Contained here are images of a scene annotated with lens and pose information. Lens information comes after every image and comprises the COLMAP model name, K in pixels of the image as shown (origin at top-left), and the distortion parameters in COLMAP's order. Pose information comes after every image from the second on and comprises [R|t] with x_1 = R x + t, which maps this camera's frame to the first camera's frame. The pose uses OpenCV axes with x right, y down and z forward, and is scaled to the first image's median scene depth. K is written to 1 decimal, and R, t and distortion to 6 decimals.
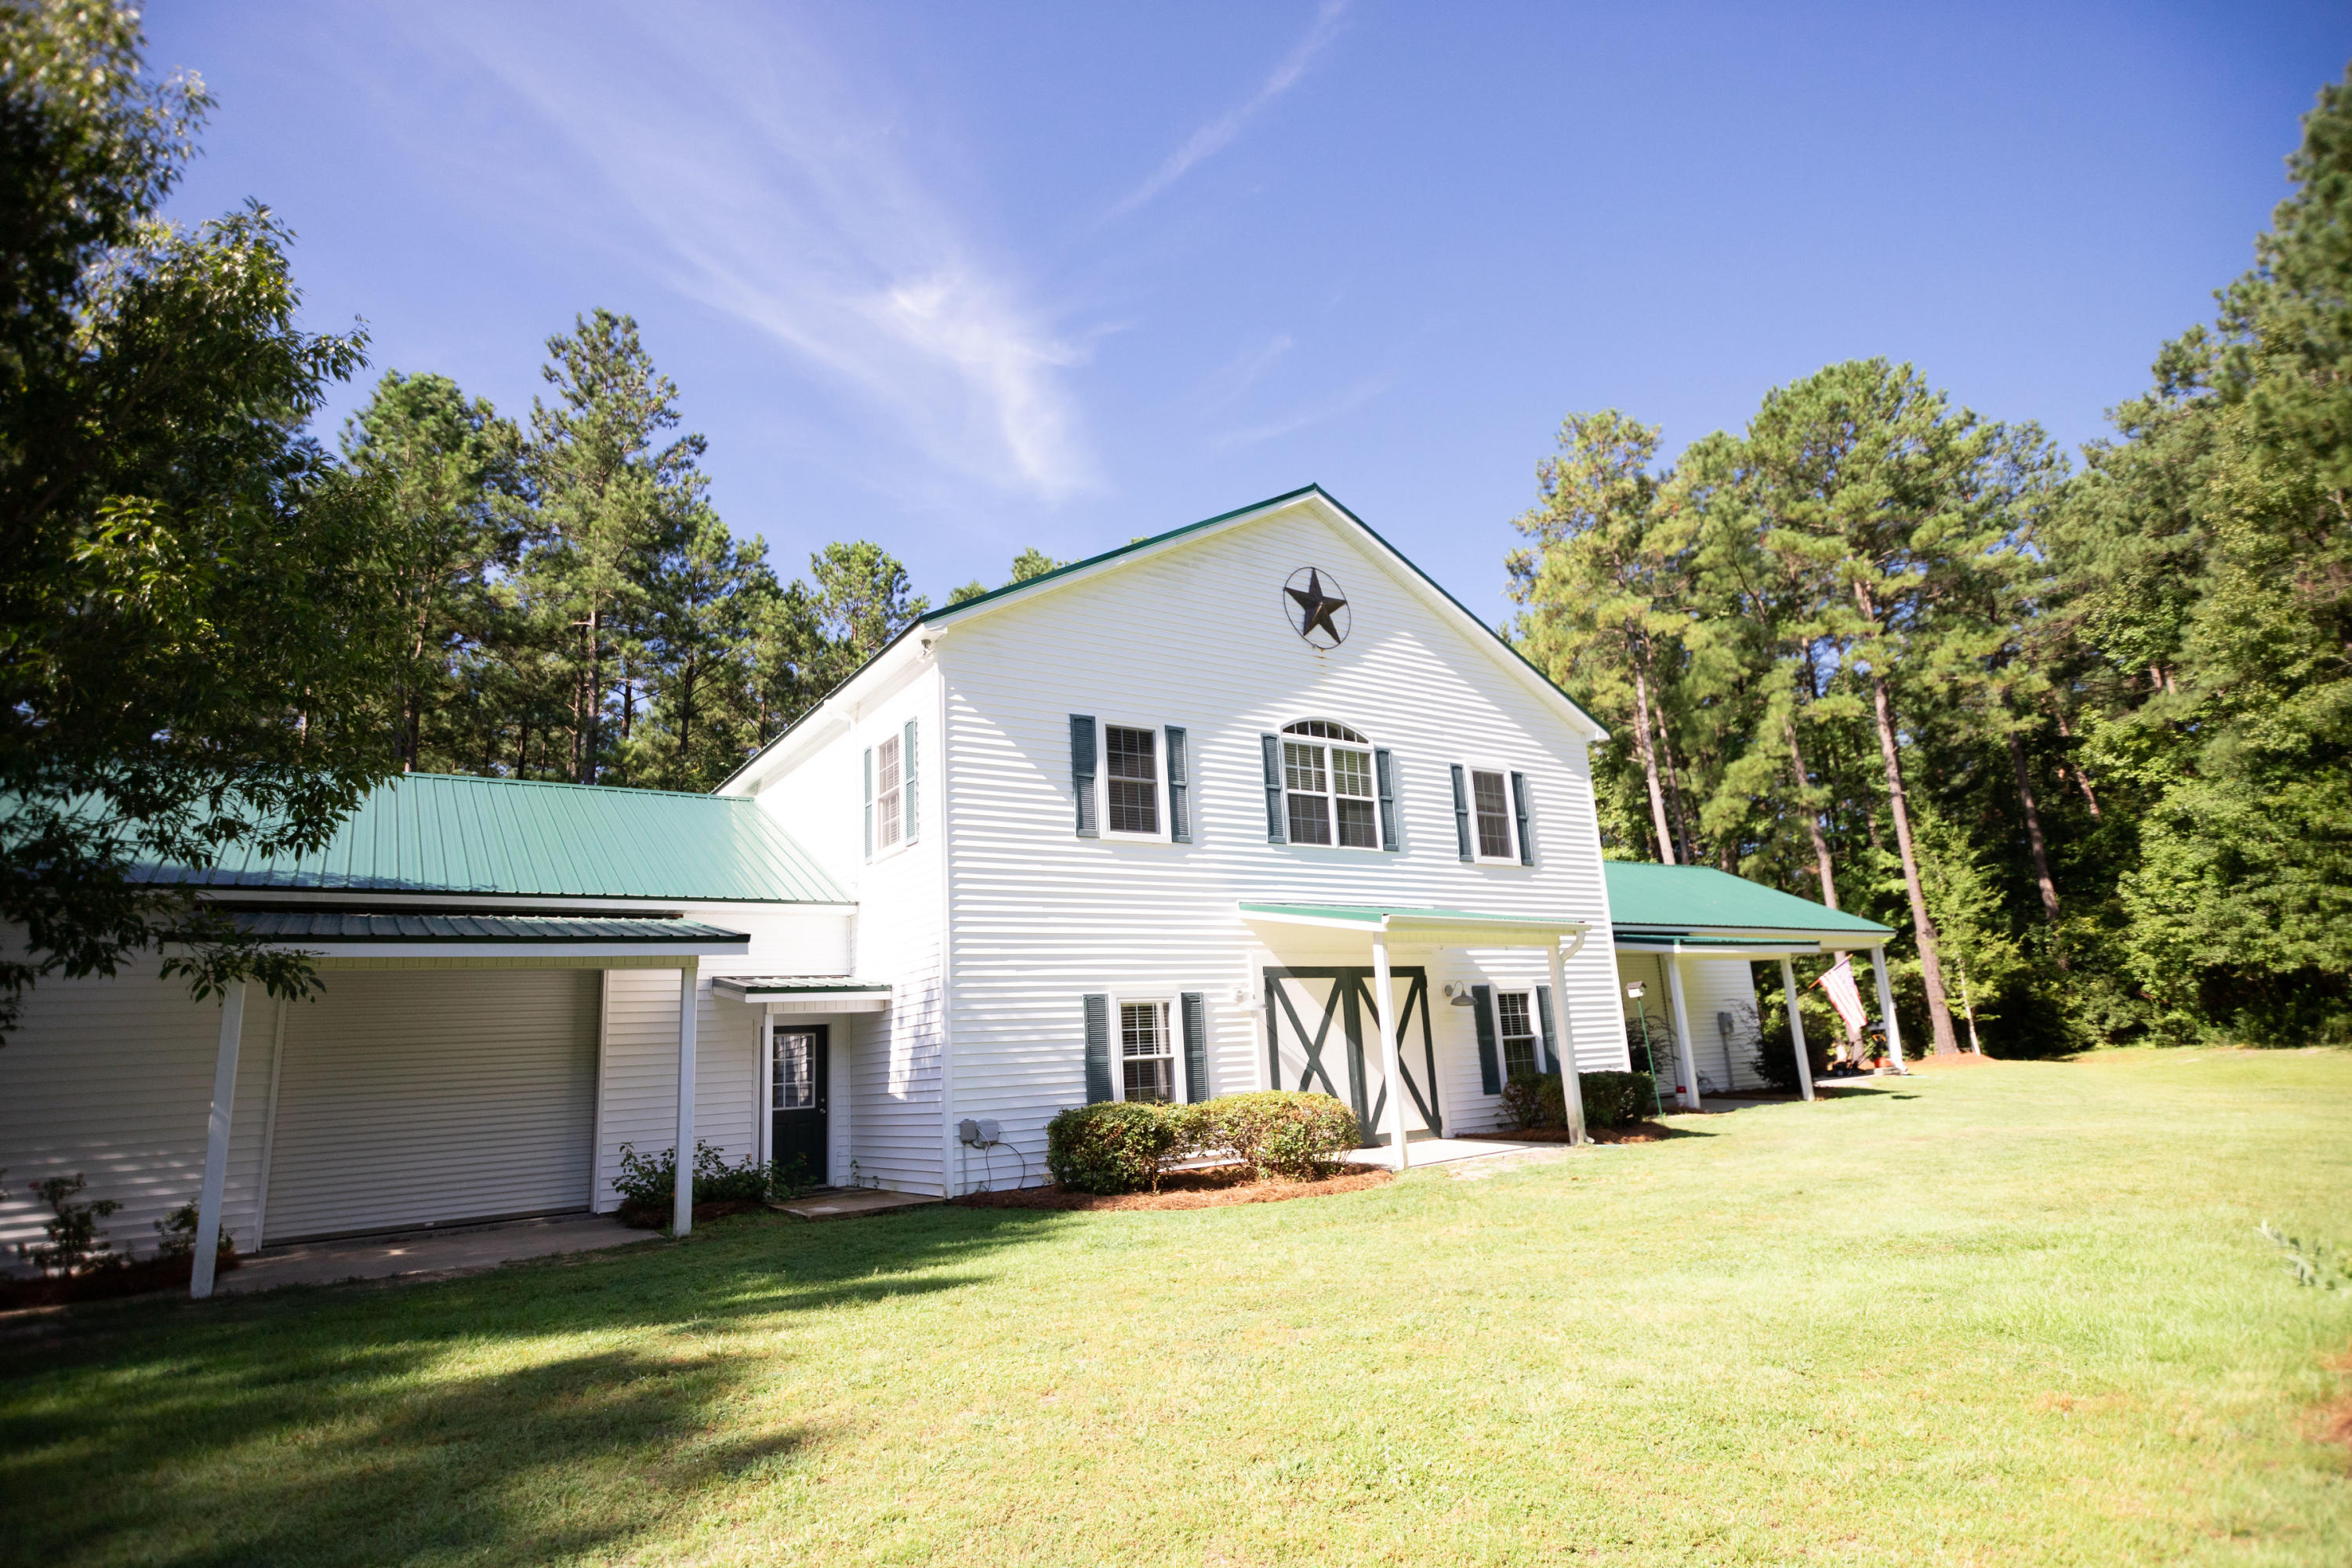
lens RADIAL K [[1206.4, 0, 1168.8], [0, 1206.4, 803.7], [0, 0, 1]] dist [0.013362, 0.002083]
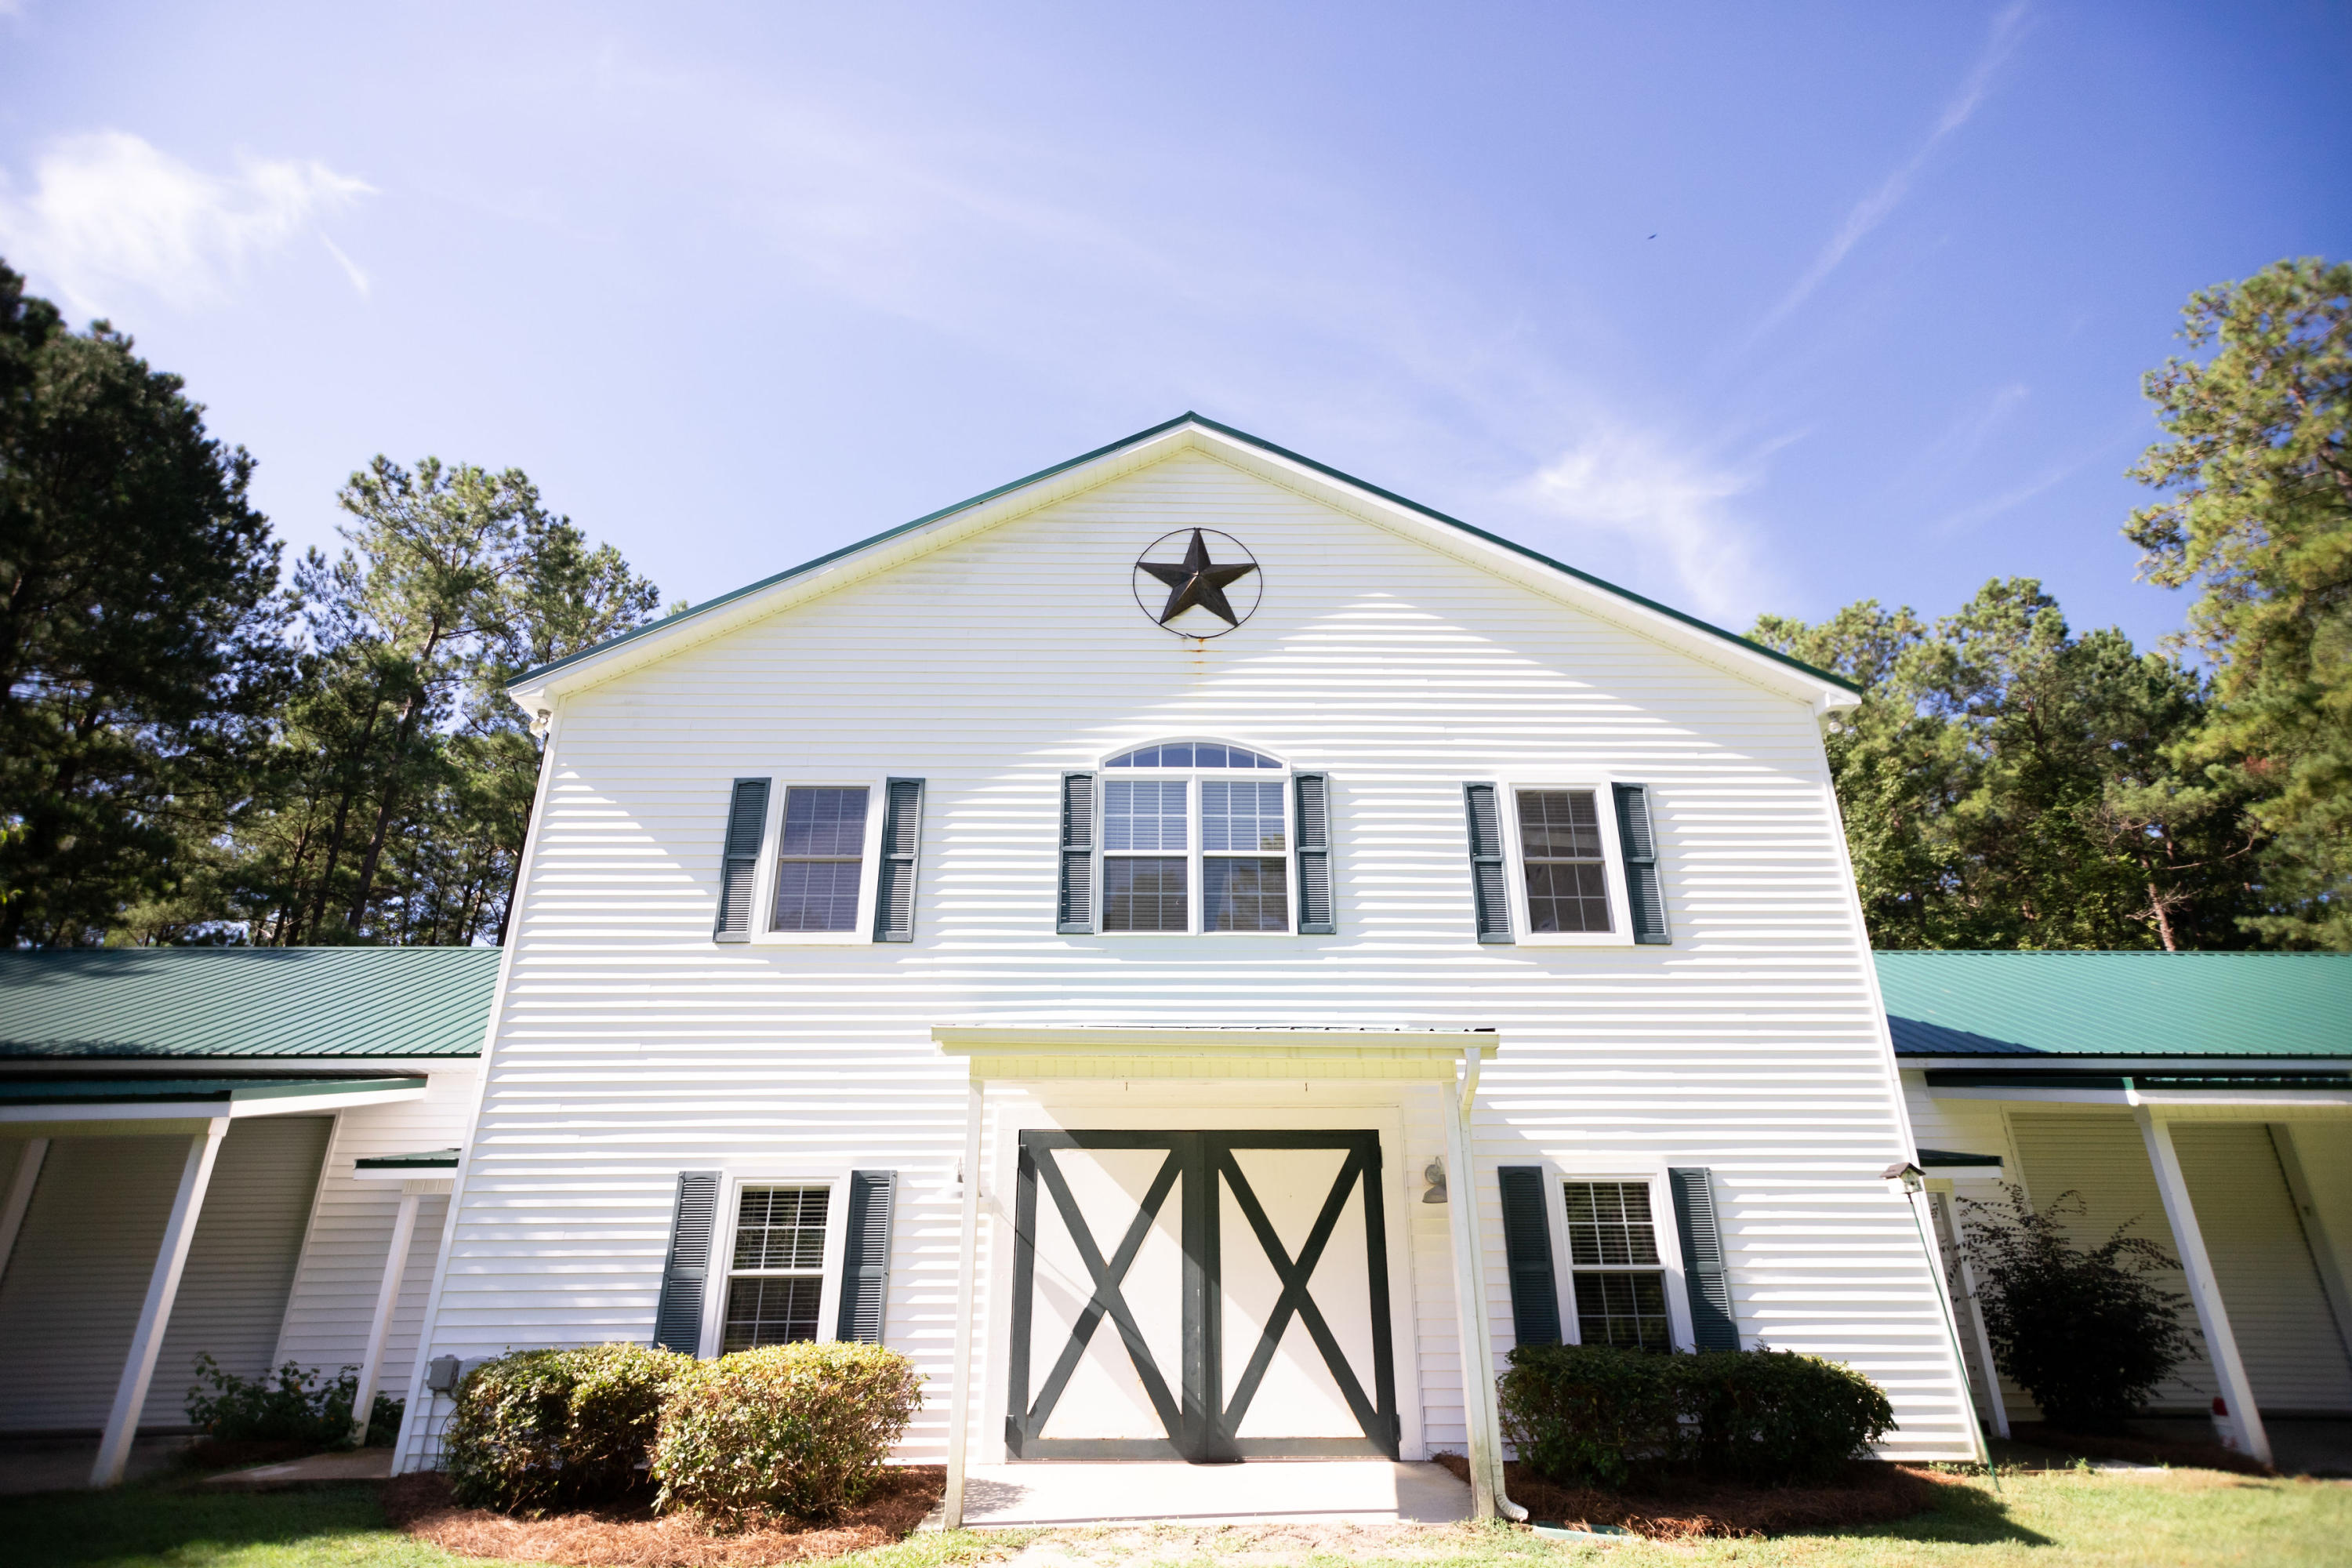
lens RADIAL K [[1206.4, 0, 1171.8], [0, 1206.4, 802.3], [0, 0, 1]] dist [0.013362, 0.002083]
pose [[0.843517, -0.147361, -0.516491, 0.461271], [0.070556, 0.983695, -0.165429, 0.071597], [0.532448, 0.103101, 0.840161, 0.463151]]
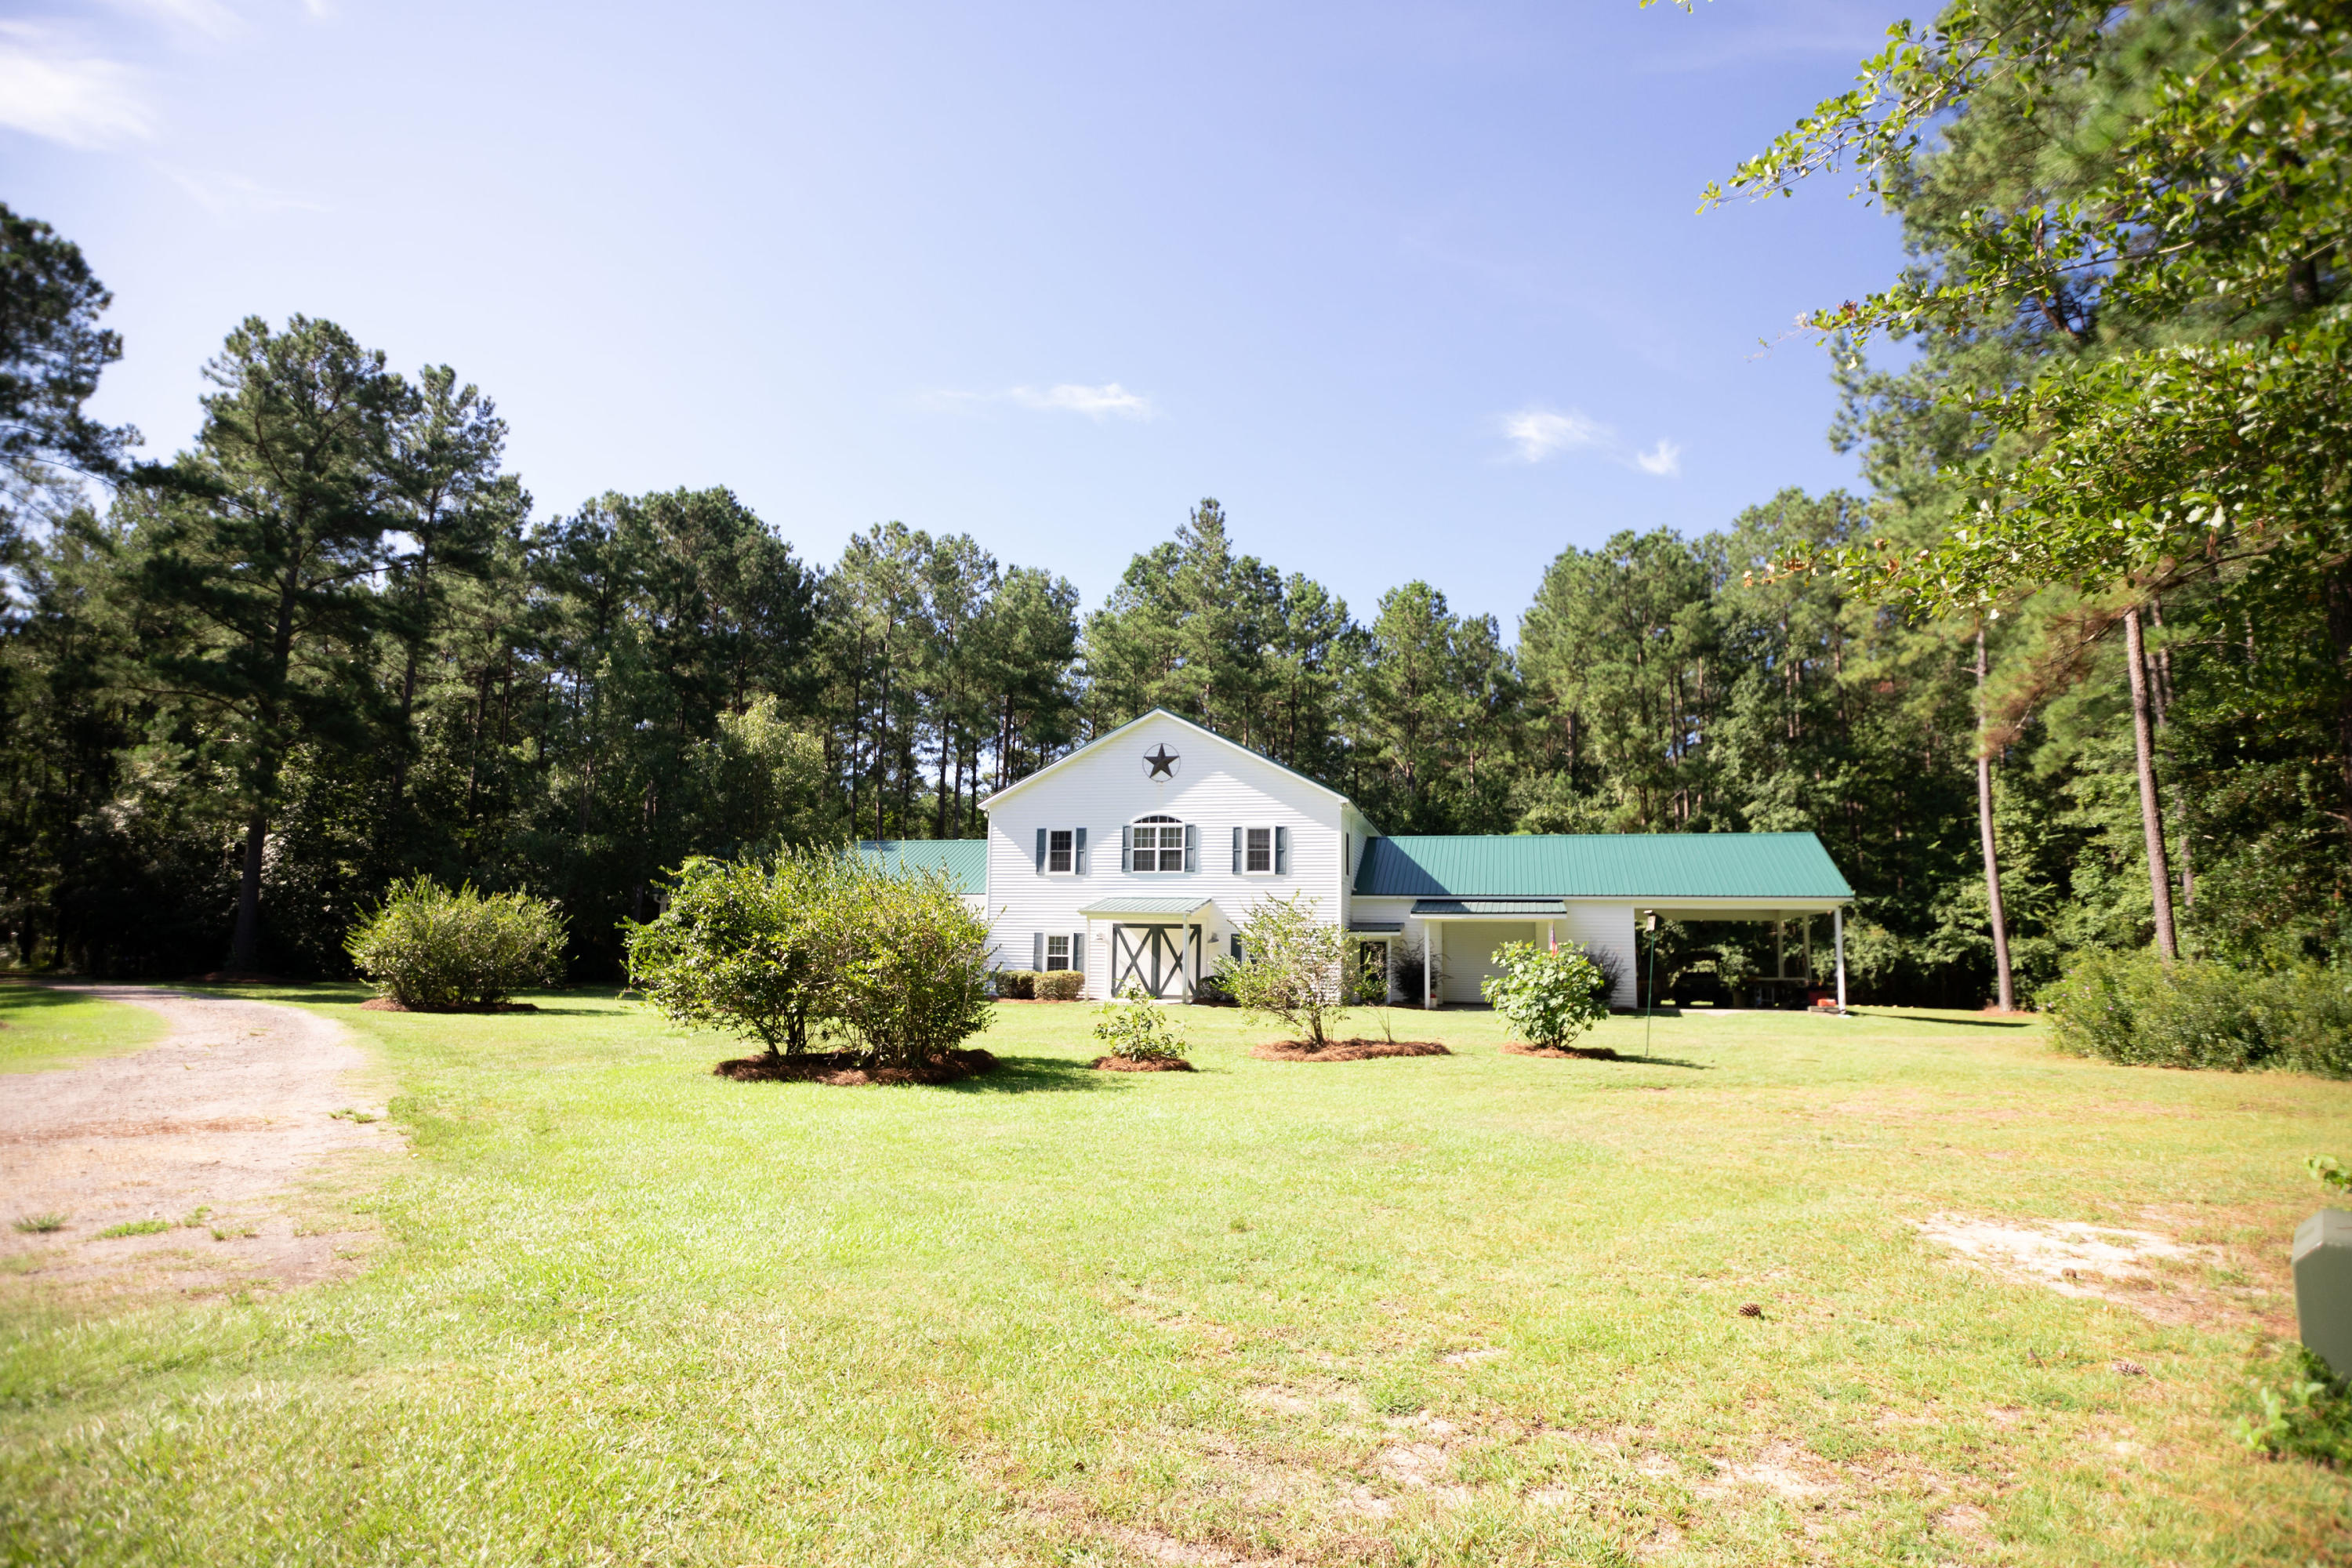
lens RADIAL K [[1253.7, 0, 1171.1], [0, 1253.7, 786.2], [0, 0, 1]] dist [0.018916, 0.001404]
pose [[0.660143, -0.034300, -0.750357, 1.964213], [0.105733, 0.993254, 0.047617, -0.238728], [0.743661, -0.110772, 0.659316, -0.543738]]
